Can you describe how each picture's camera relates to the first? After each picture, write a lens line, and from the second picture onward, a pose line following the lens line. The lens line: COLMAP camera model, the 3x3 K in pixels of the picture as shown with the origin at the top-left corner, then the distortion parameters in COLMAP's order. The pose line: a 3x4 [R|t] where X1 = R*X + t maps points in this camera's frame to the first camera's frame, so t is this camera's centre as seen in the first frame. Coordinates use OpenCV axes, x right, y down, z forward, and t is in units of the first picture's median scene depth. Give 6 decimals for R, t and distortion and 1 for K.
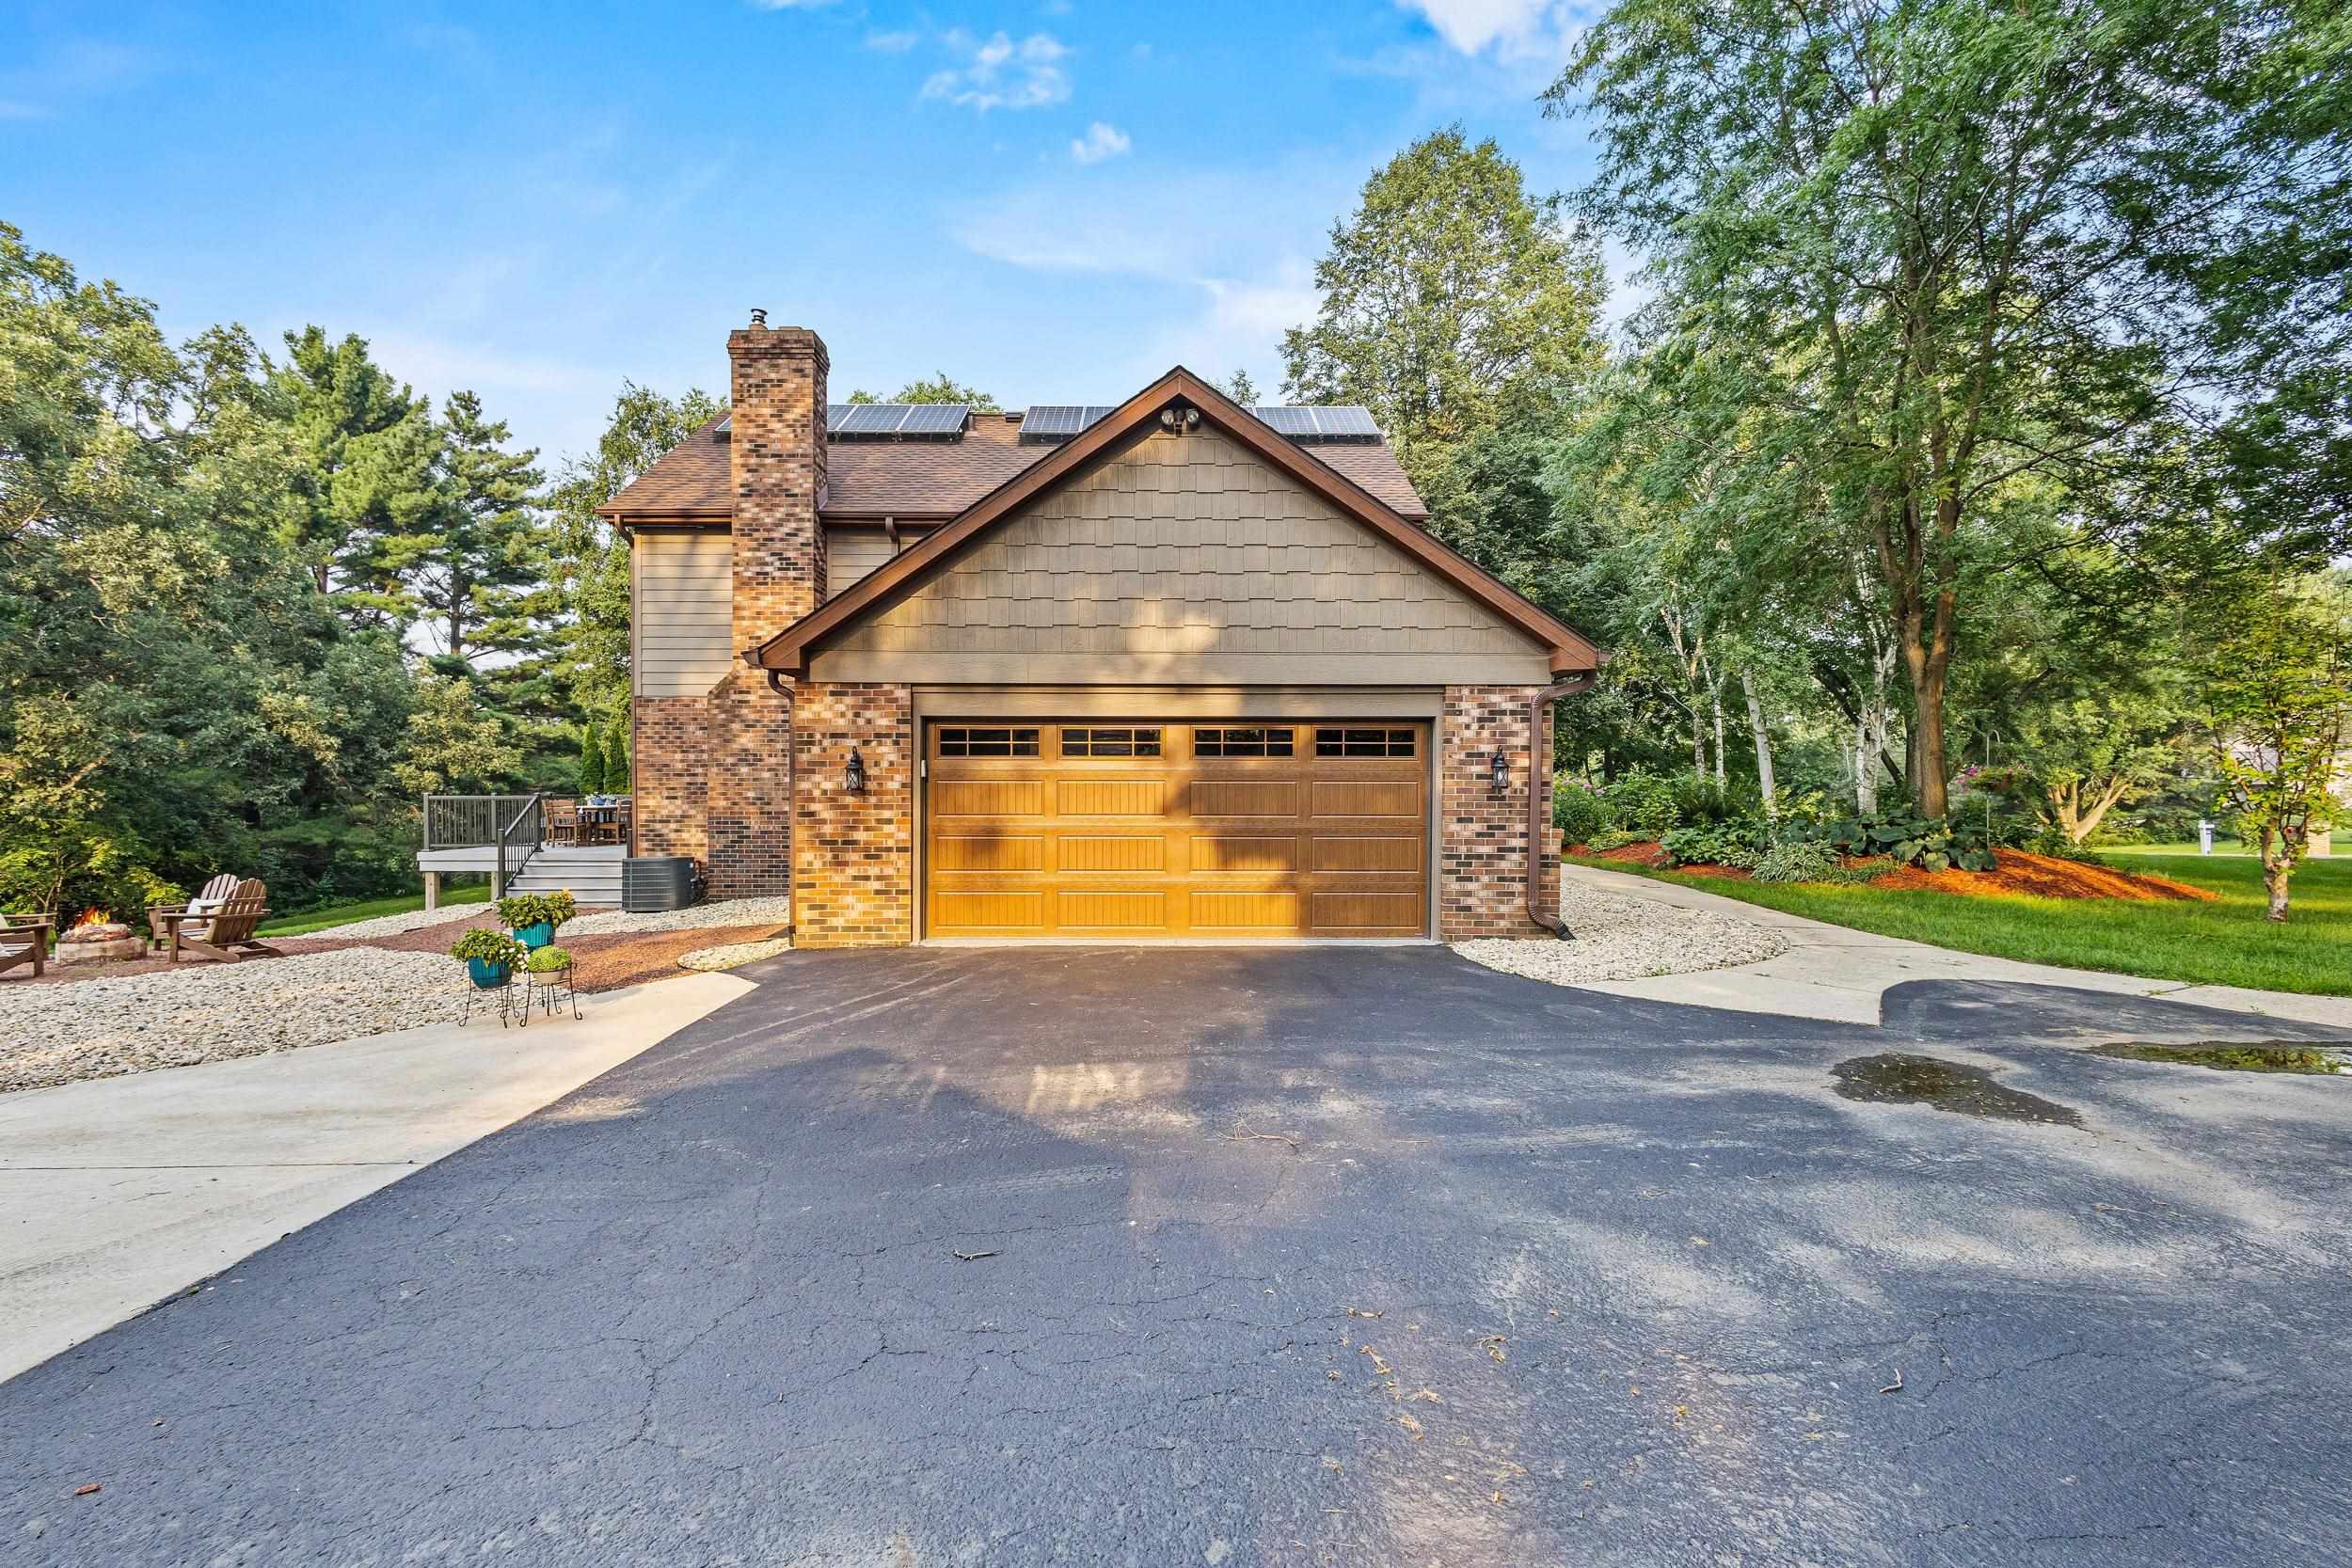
lens RADIAL K [[1081.6, 0, 1163.3], [0, 1081.6, 775.4], [0, 0, 1]] dist [0.007193, -0.001232]
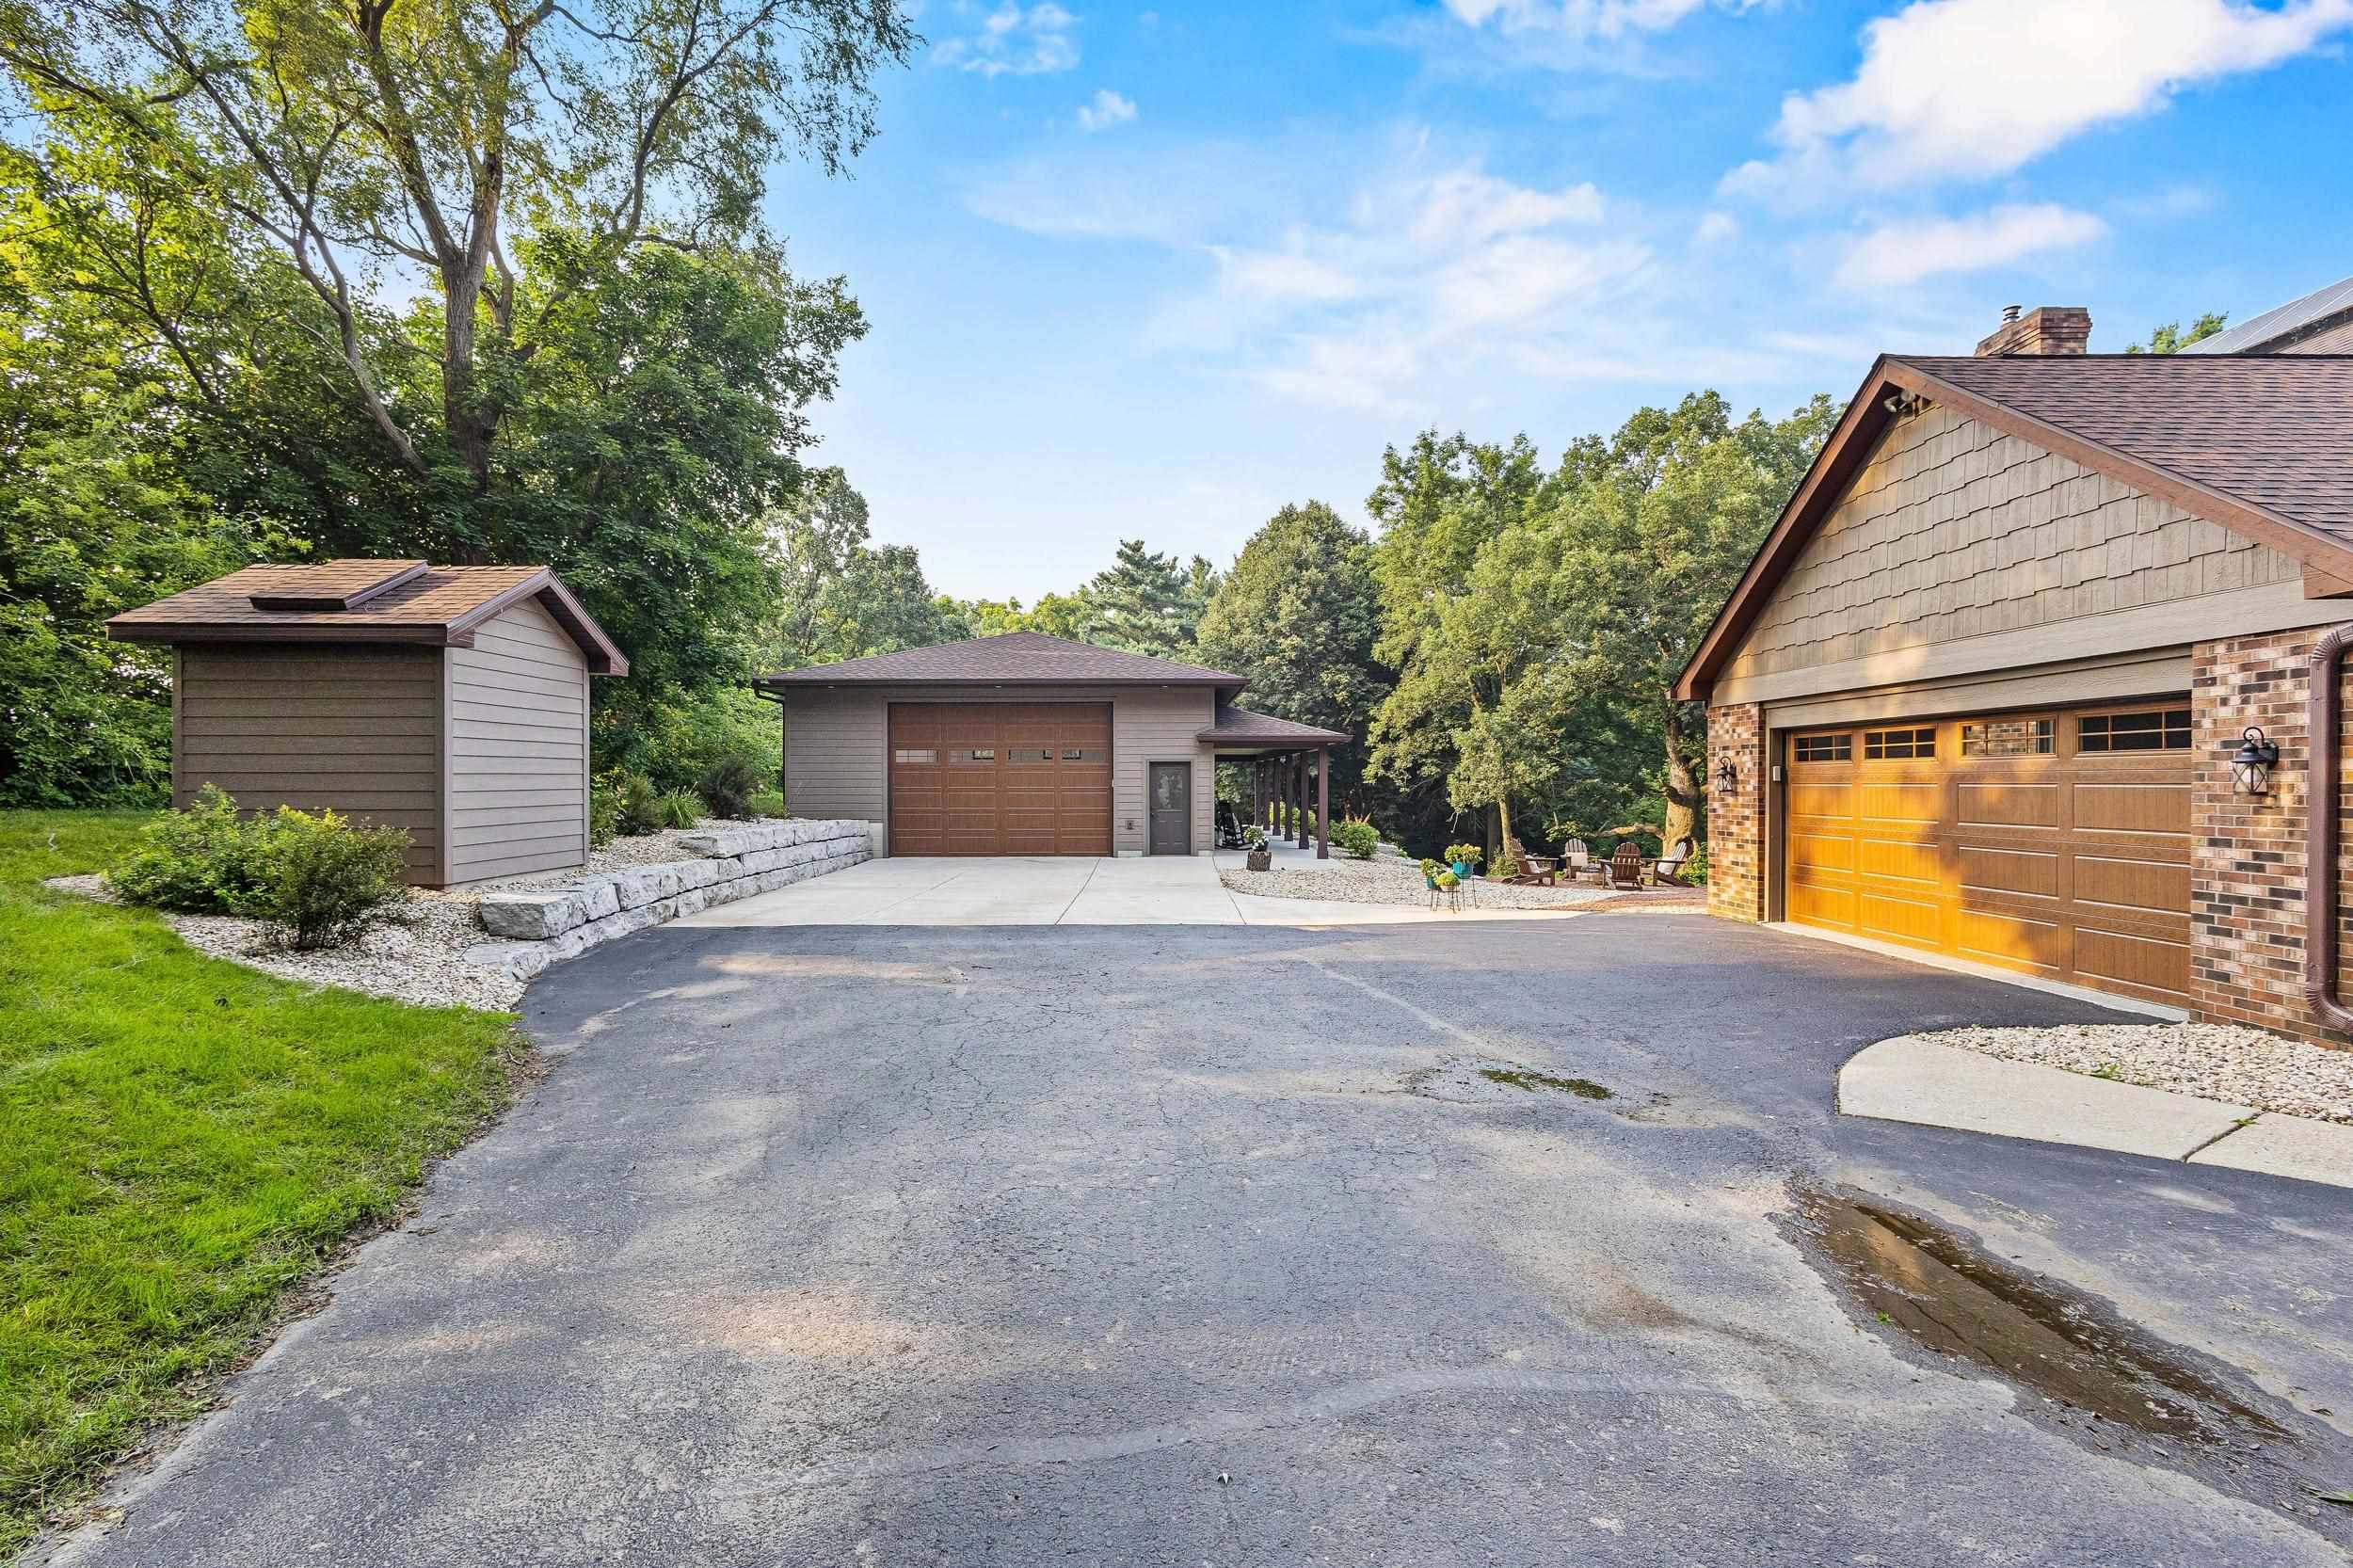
lens RADIAL K [[1082.1, 0, 1163.7], [0, 1082.1, 775.4], [0, 0, 1]] dist [0.007193, -0.001232]
pose [[-0.007702, -0.009075, -0.999929, 0.948902], [0.016154, 0.999827, -0.009198, -0.004371], [0.999840, -0.016223, -0.007554, 0.357811]]
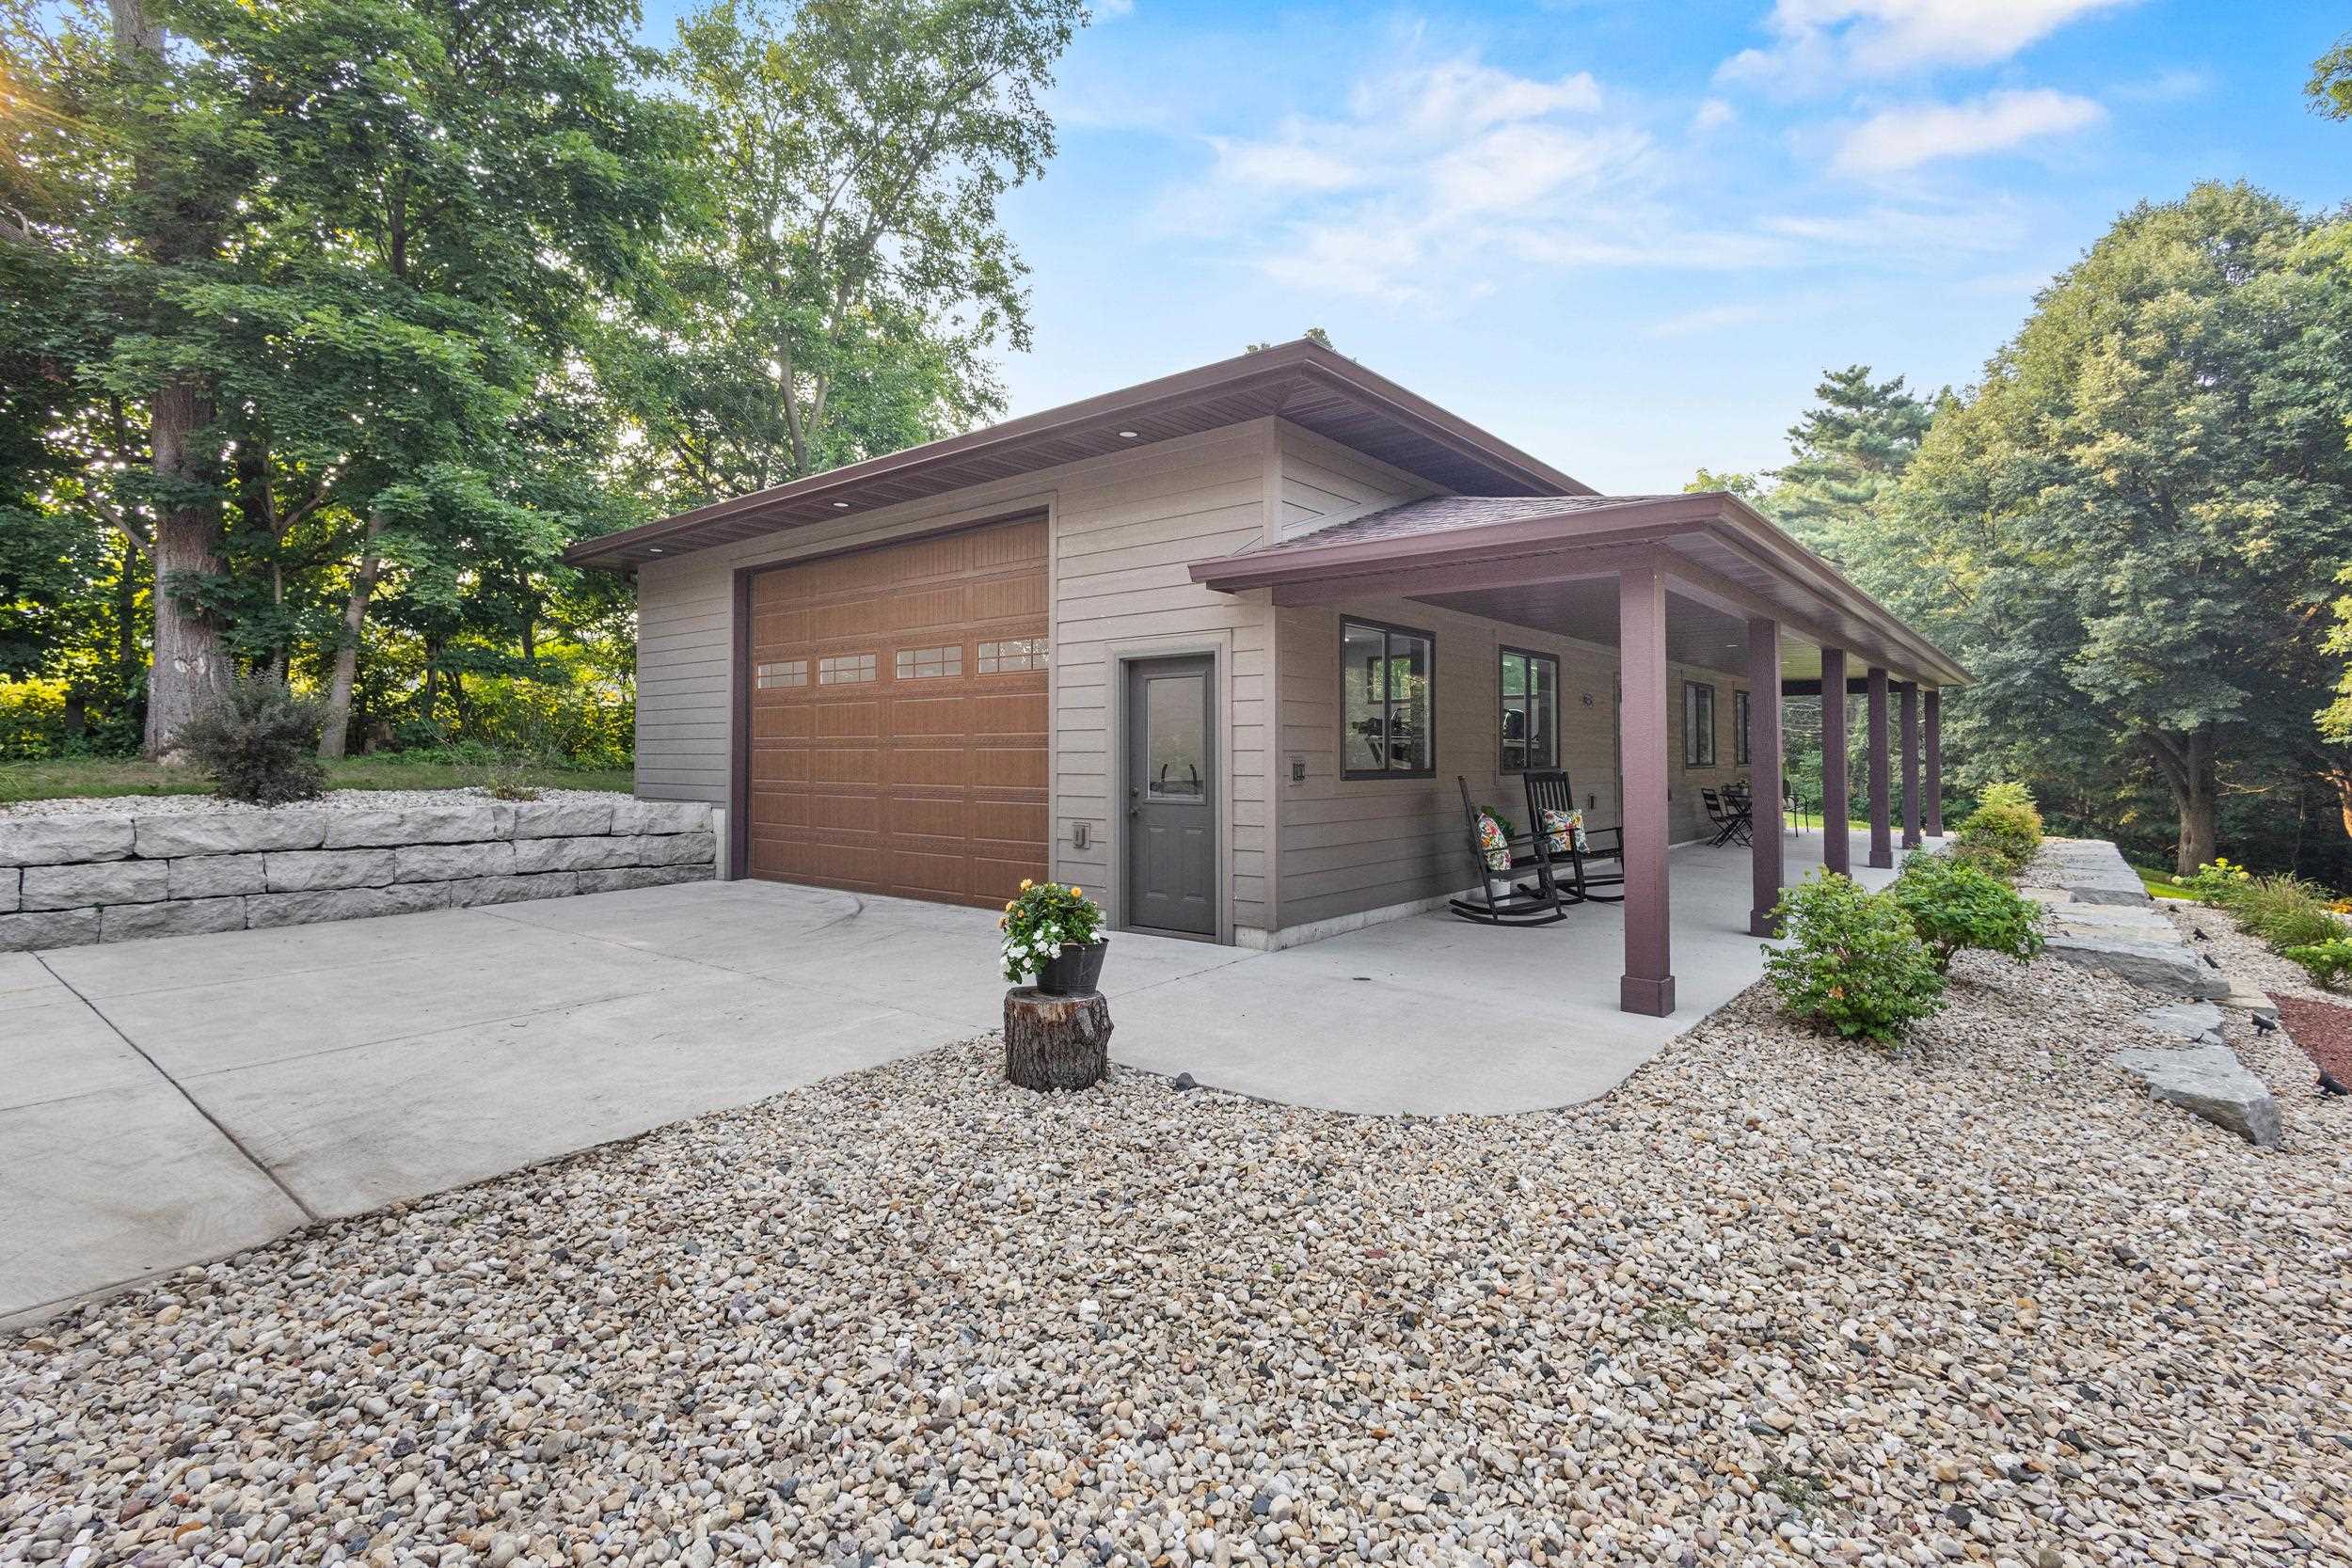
lens RADIAL K [[1084.8, 0, 1172.4], [0, 1084.8, 730.8], [0, 0, 1]] dist [0.003671, 0.000010]
pose [[-0.646980, -0.016255, -0.762334, -0.793680], [0.011306, 0.999458, -0.030906, 0.024342], [0.762424, -0.028615, -0.646445, 0.867787]]
